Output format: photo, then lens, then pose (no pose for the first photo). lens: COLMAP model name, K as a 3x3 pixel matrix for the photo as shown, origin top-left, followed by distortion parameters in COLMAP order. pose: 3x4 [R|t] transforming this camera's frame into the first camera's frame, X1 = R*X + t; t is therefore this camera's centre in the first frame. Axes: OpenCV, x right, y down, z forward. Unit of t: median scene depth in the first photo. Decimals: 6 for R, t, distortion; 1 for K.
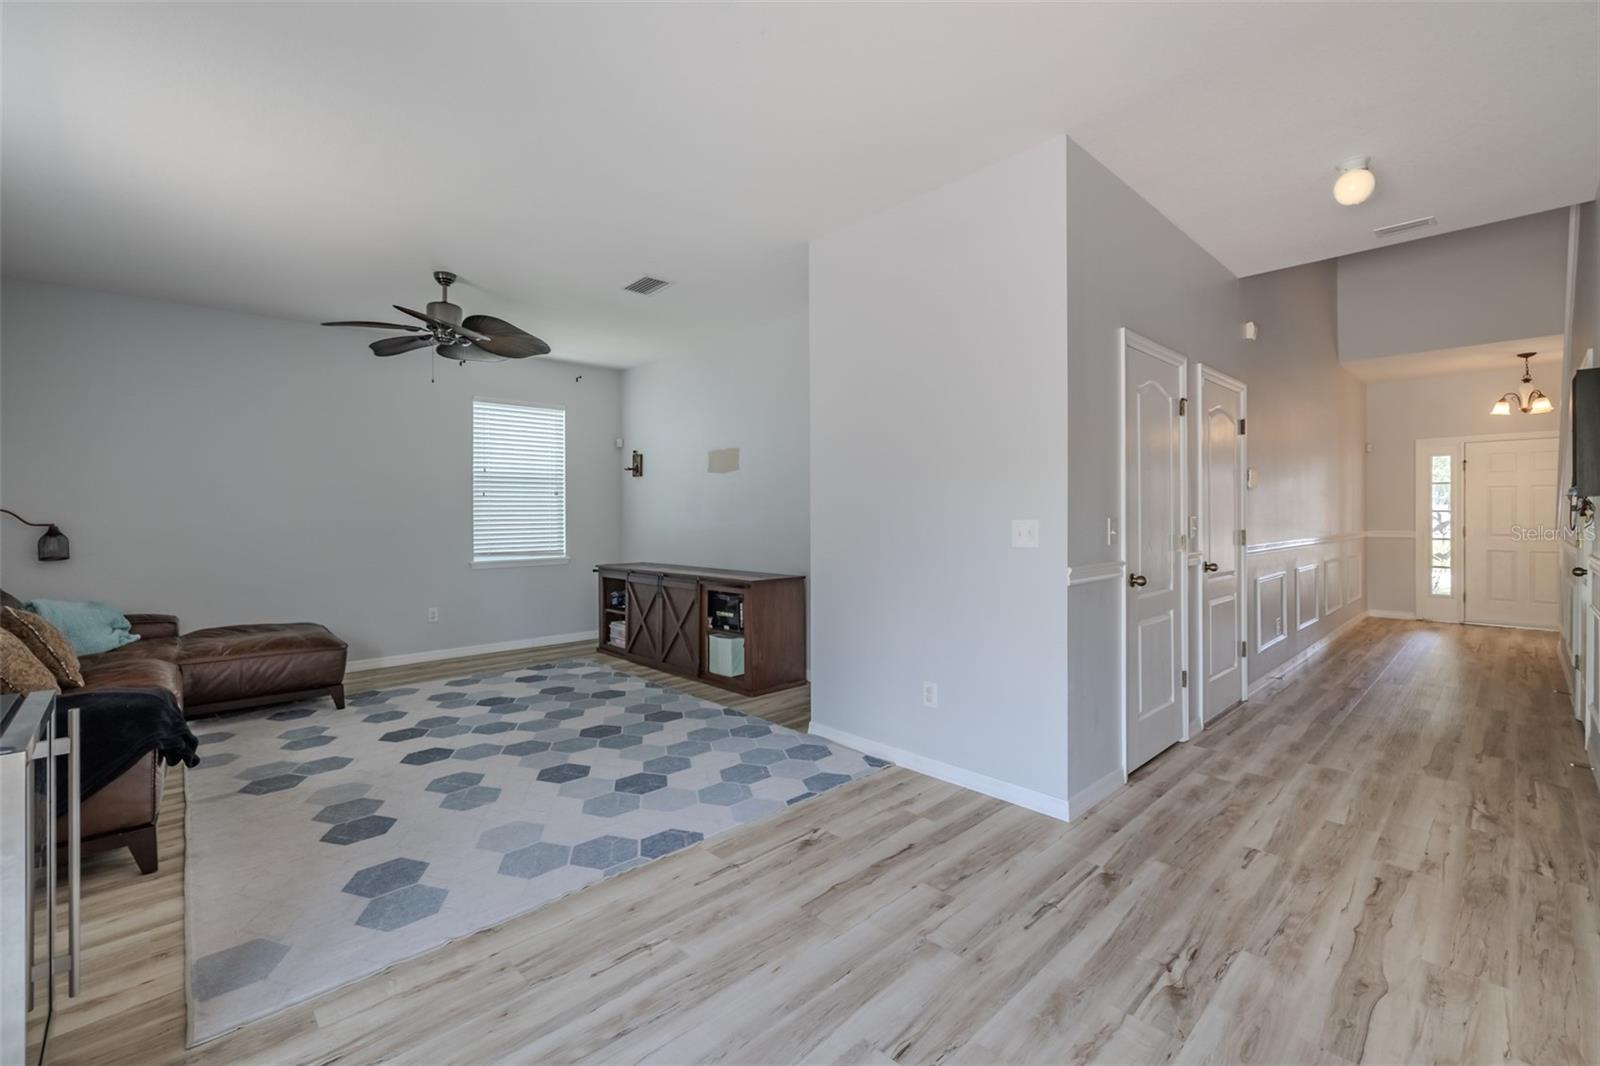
lens RADIAL K [[684.2, 0, 788.4], [0, 684.2, 518.5], [0, 0, 1]] dist [-0.007067, 0.001163]
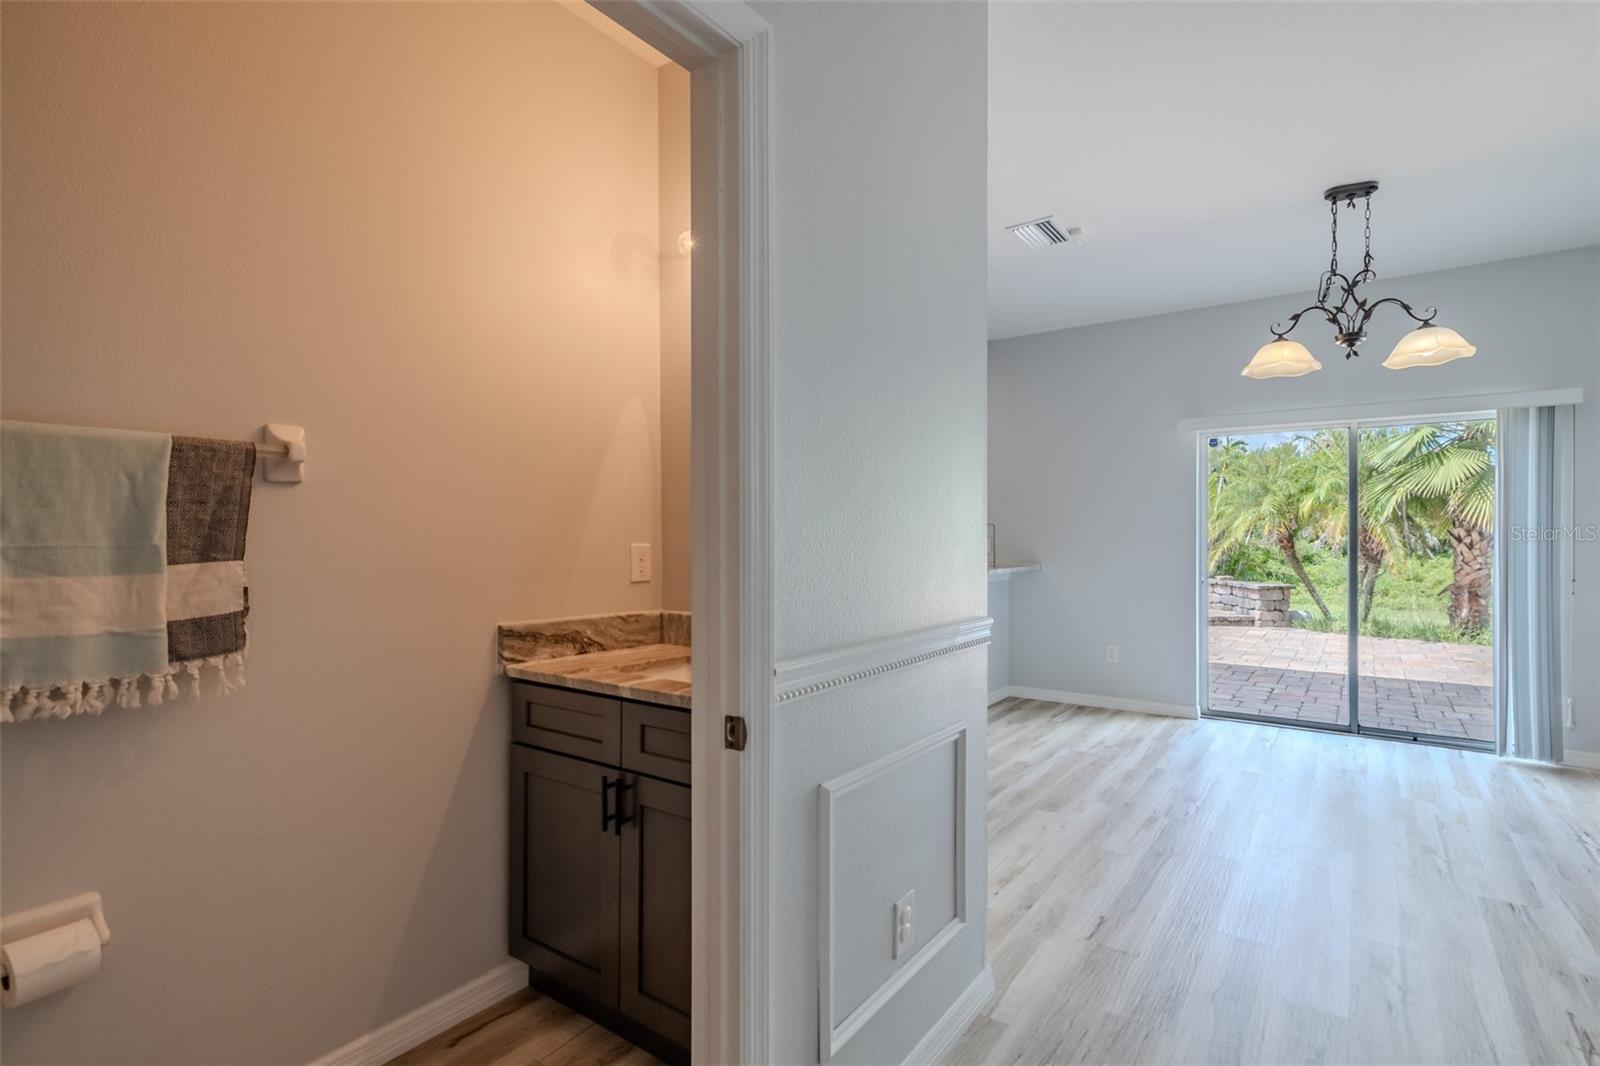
lens RADIAL K [[749.5, 0, 866.6], [0, 749.5, 547.4], [0, 0, 1]] dist [-0.001432, 0.001997]
pose [[-0.973043, 0.012224, -0.230302, 0.904532], [0.005297, 0.999515, 0.030673, -0.012795], [0.230565, 0.028626, -0.972636, 1.080504]]
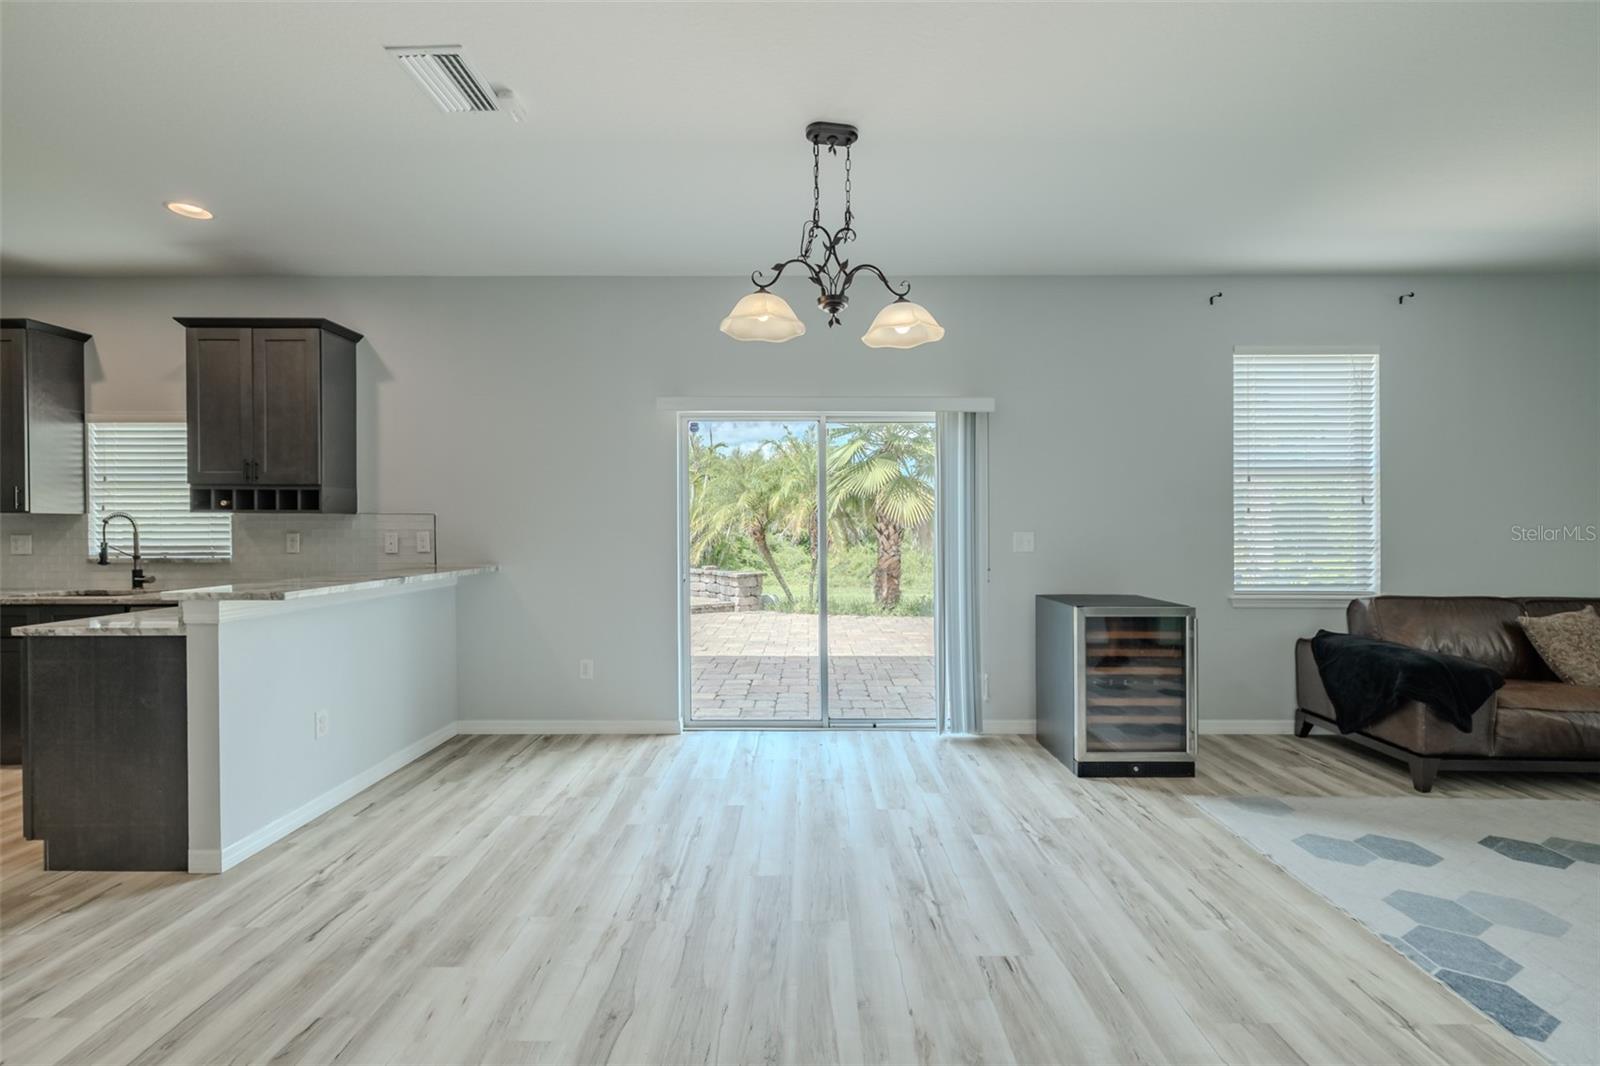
lens RADIAL K [[684.2, 0, 785.5], [0, 684.2, 526.5], [0, 0, 1]] dist [-0.007067, 0.001163]
pose [[-0.705936, 0.006753, -0.708244, 0.641069], [-0.003065, 0.999916, 0.012589, -0.008031], [0.708269, 0.011058, -0.705856, 0.768459]]
